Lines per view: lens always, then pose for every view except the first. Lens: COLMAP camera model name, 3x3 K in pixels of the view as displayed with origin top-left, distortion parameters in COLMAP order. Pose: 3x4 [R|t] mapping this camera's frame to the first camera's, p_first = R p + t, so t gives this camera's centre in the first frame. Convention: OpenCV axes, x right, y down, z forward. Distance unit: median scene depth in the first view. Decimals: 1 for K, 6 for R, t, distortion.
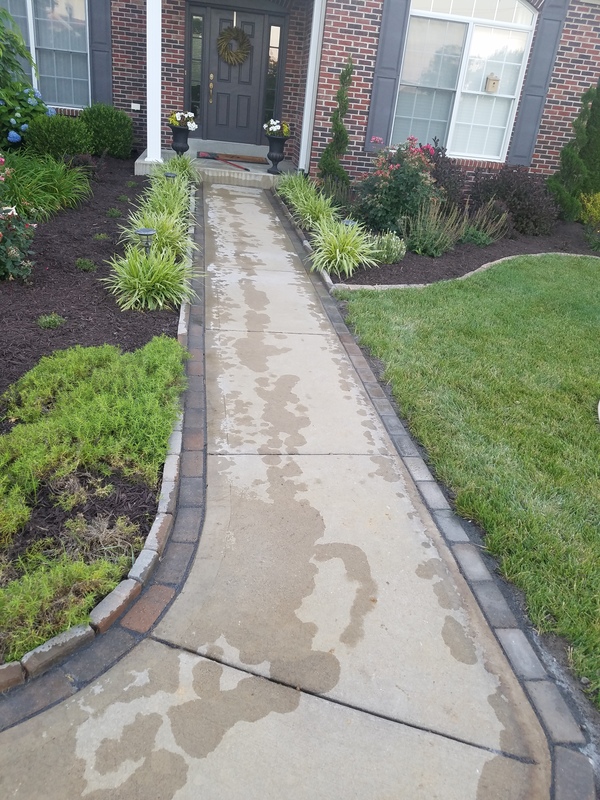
lens RADIAL K [[610.2, 0, 300.0], [0, 610.2, 400.0], [0, 0, 1]] dist [0.192235, -0.300849]
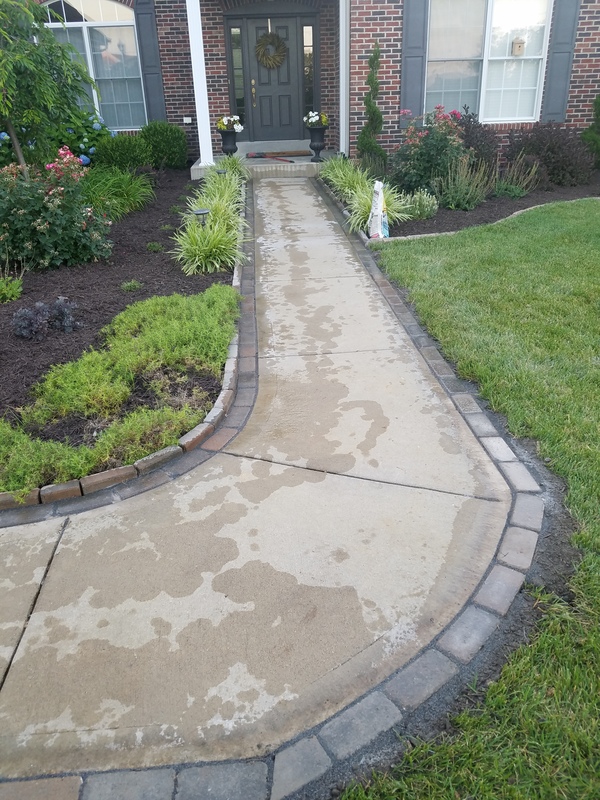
lens RADIAL K [[616.9, 0, 300.0], [0, 616.9, 400.0], [0, 0, 1]] dist [0.269043, -0.505386]
pose [[0.988928, -0.087554, -0.119813, 0.059816], [0.085394, 0.996081, -0.023049, 0.162119], [0.121362, 0.012563, 0.992529, -0.192493]]
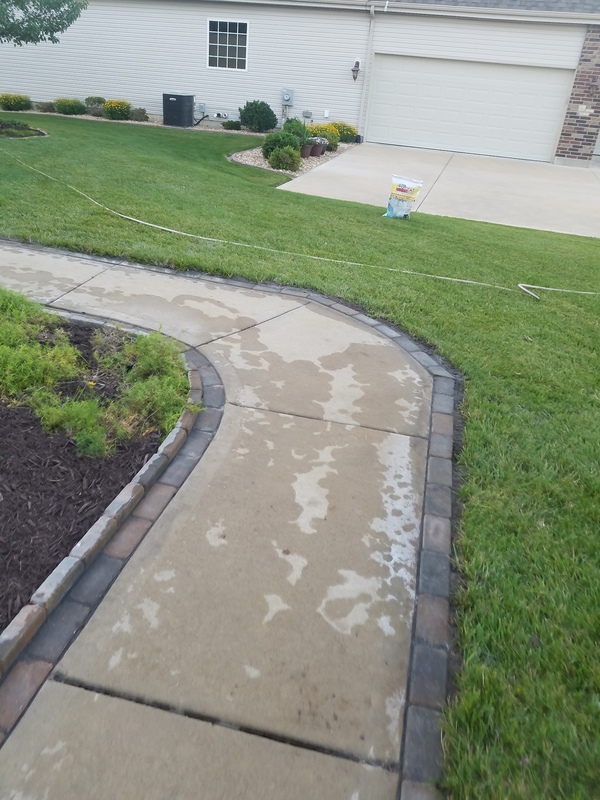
lens RADIAL K [[618.9, 0, 300.0], [0, 618.9, 400.0], [0, 0, 1]] dist [0.198376, -0.235596]
pose [[0.336259, -0.505411, 0.794663, -0.890550], [0.377445, 0.845389, 0.377958, -0.038110], [-0.862824, 0.172850, 0.475035, -0.065107]]
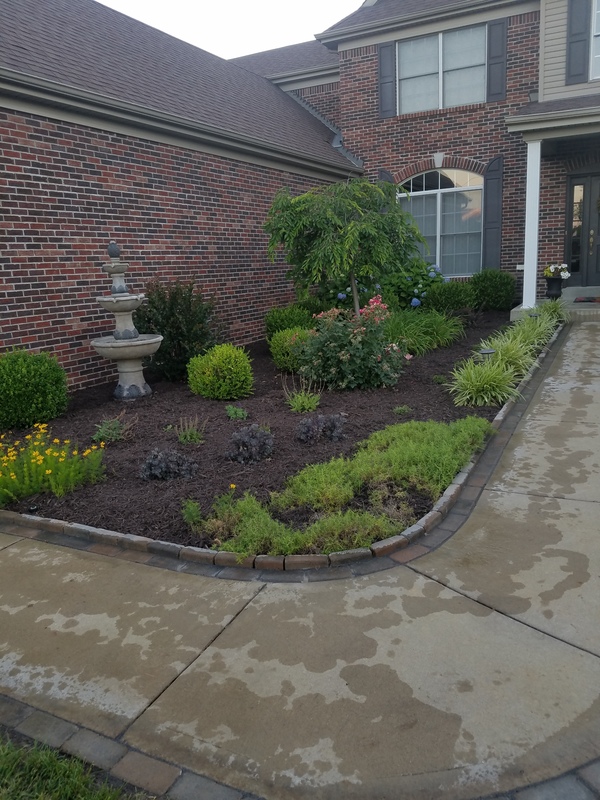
lens RADIAL K [[616.9, 0, 300.0], [0, 616.9, 400.0], [0, 0, 1]] dist [0.269043, -0.505386]
pose [[0.813325, -0.008622, -0.581746, 0.234884], [-0.138034, 0.968483, -0.207336, 0.180252], [0.565198, 0.248932, 0.786501, -0.233278]]
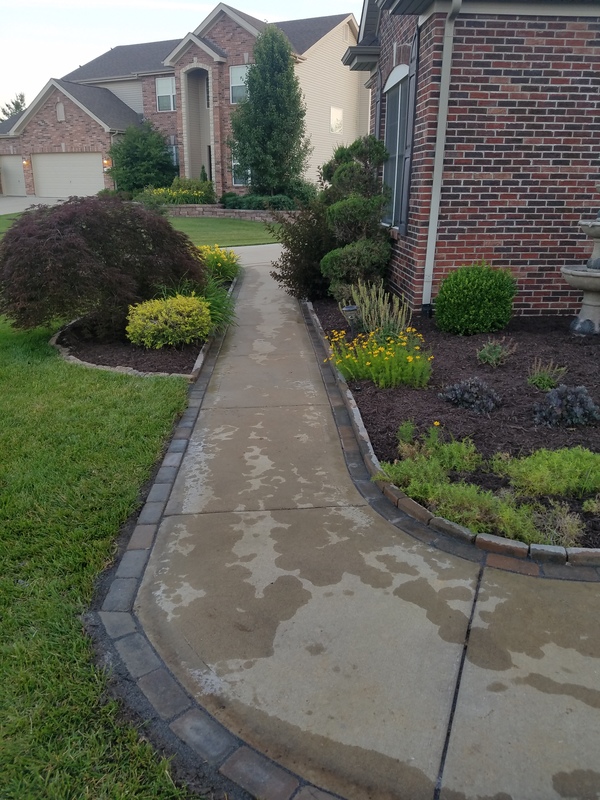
lens RADIAL K [[621.8, 0, 284.3], [0, 621.8, 384.9], [0, 0, 1]] dist [0.179795, -0.219050]
pose [[-0.090498, 0.205975, -0.974364, 0.531880], [-0.452446, 0.863079, 0.224472, -0.030661], [0.887188, 0.461161, 0.015085, 0.233327]]
